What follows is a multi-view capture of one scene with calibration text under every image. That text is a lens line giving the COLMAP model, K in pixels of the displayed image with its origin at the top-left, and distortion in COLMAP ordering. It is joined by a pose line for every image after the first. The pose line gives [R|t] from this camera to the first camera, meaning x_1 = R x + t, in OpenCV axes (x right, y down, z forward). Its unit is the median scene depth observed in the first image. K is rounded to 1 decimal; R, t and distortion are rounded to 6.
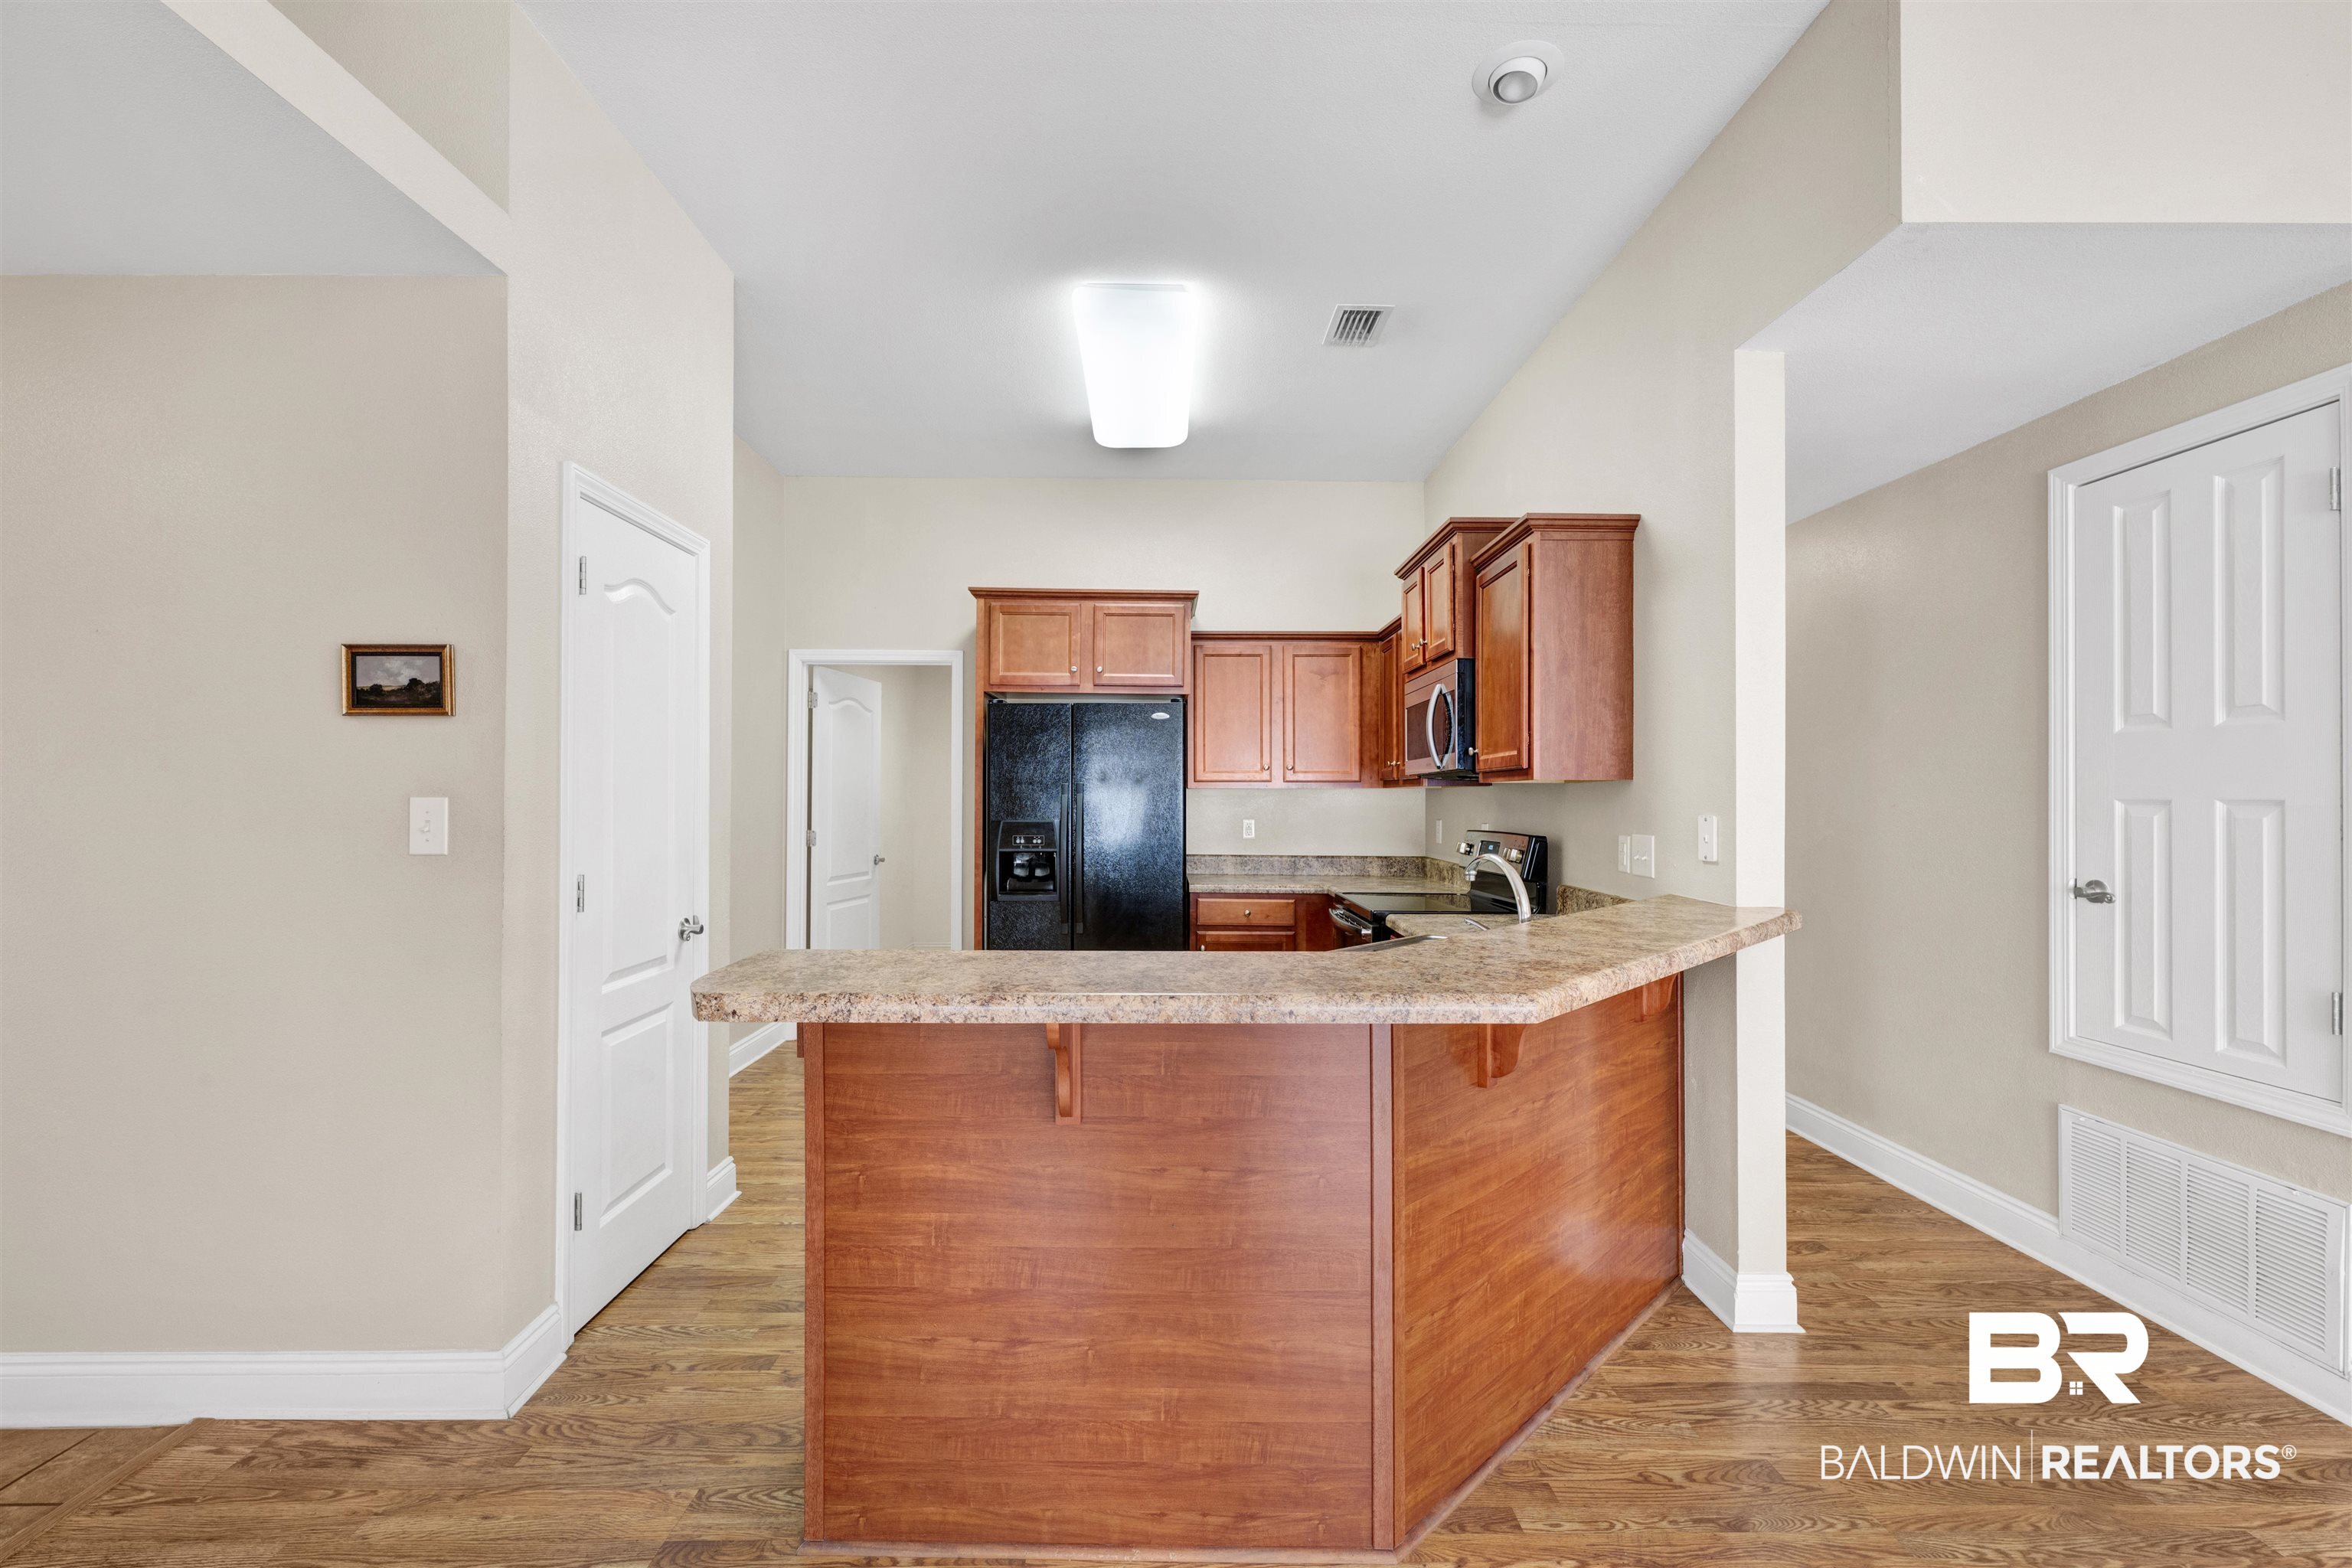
lens RADIAL K [[1004.5, 0, 1176.3], [0, 1004.5, 792.5], [0, 0, 1]] dist [-0.001883, -0.000253]
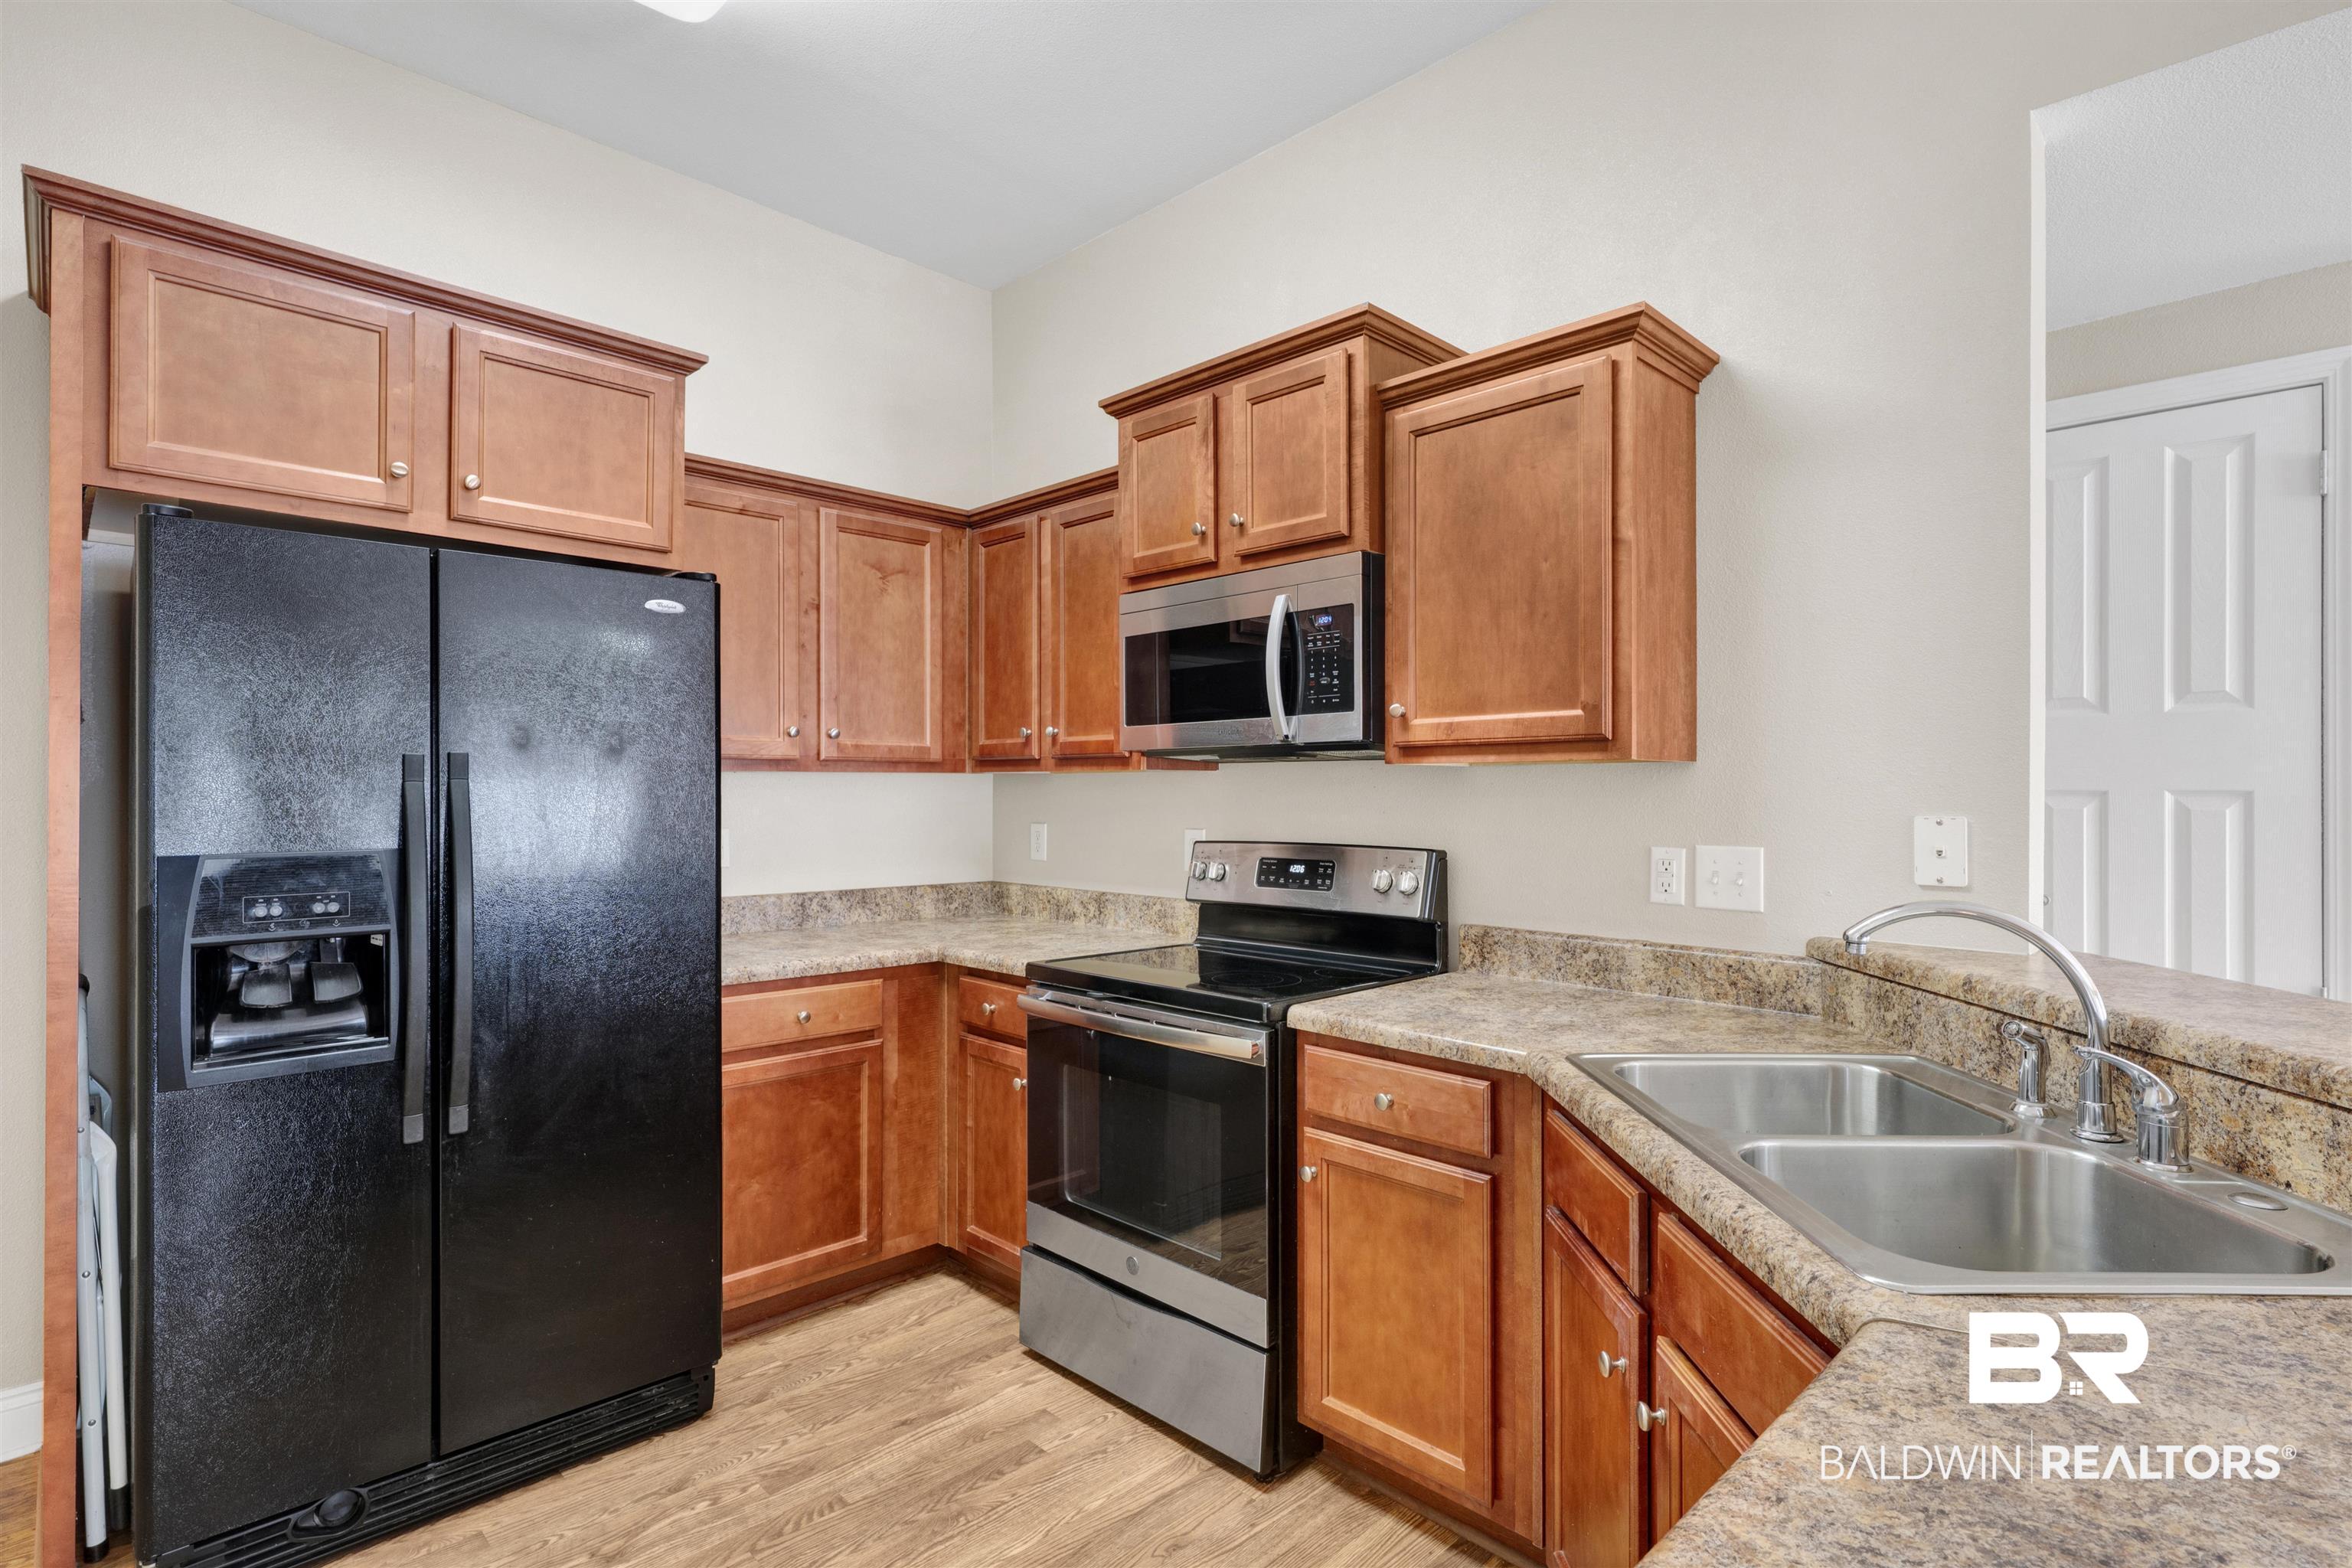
lens RADIAL K [[1147.5, 0, 1175.3], [0, 1147.5, 784.1], [0, 0, 1]] dist [-0.000726, -0.000872]
pose [[0.717921, 0.002221, 0.696121, -0.207536], [-0.003613, 0.999993, 0.000537, 0.001905], [-0.696115, -0.002901, 0.717924, 0.476406]]
